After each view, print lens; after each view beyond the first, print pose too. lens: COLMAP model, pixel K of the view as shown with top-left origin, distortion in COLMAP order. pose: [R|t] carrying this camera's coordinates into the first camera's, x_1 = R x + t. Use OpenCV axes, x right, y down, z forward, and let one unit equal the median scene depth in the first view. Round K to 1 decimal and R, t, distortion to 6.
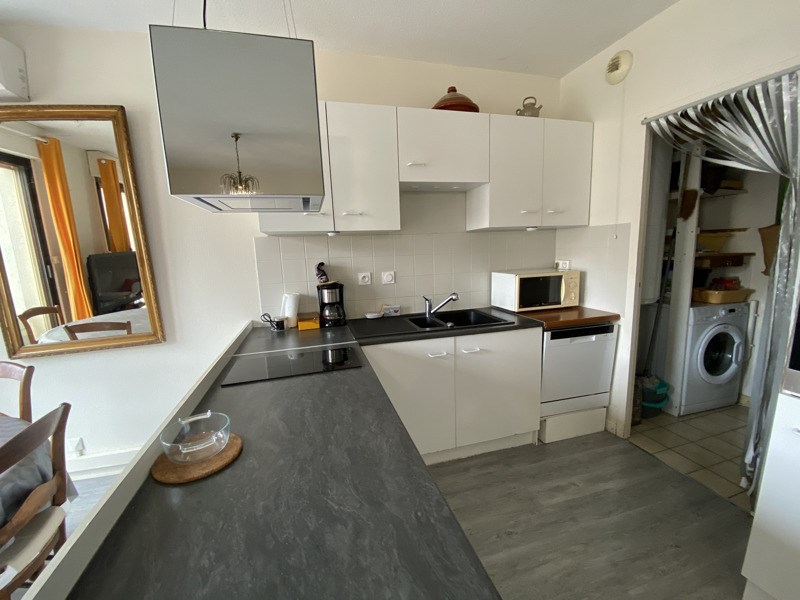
lens RADIAL K [[324.1, 0, 397.8], [0, 324.1, 302.3], [0, 0, 1]] dist [0.001162, -0.000052]
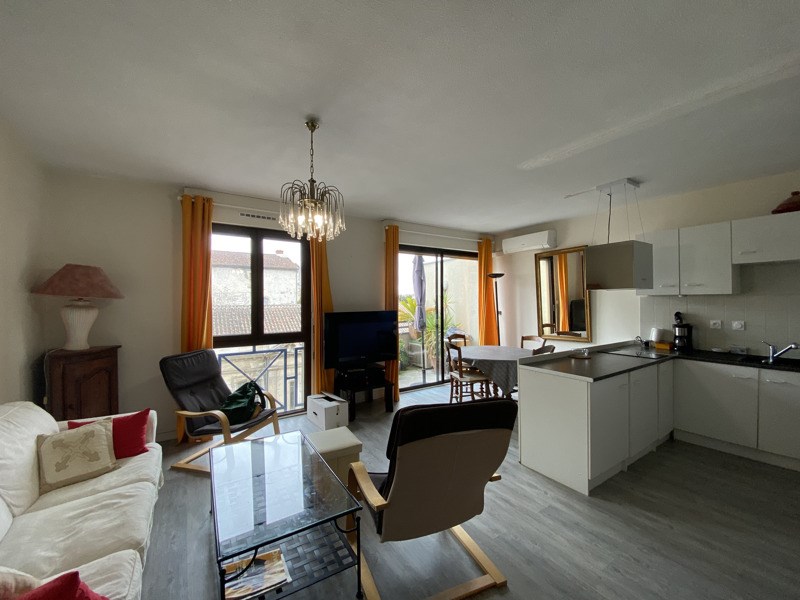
lens RADIAL K [[324.1, 0, 397.8], [0, 324.1, 302.3], [0, 0, 1]] dist [0.001162, -0.000052]
pose [[0.300024, 0.041957, -0.953008, 0.914021], [-0.167030, 0.985909, -0.009179, 0.087065], [0.939195, 0.161935, 0.302805, -0.868571]]
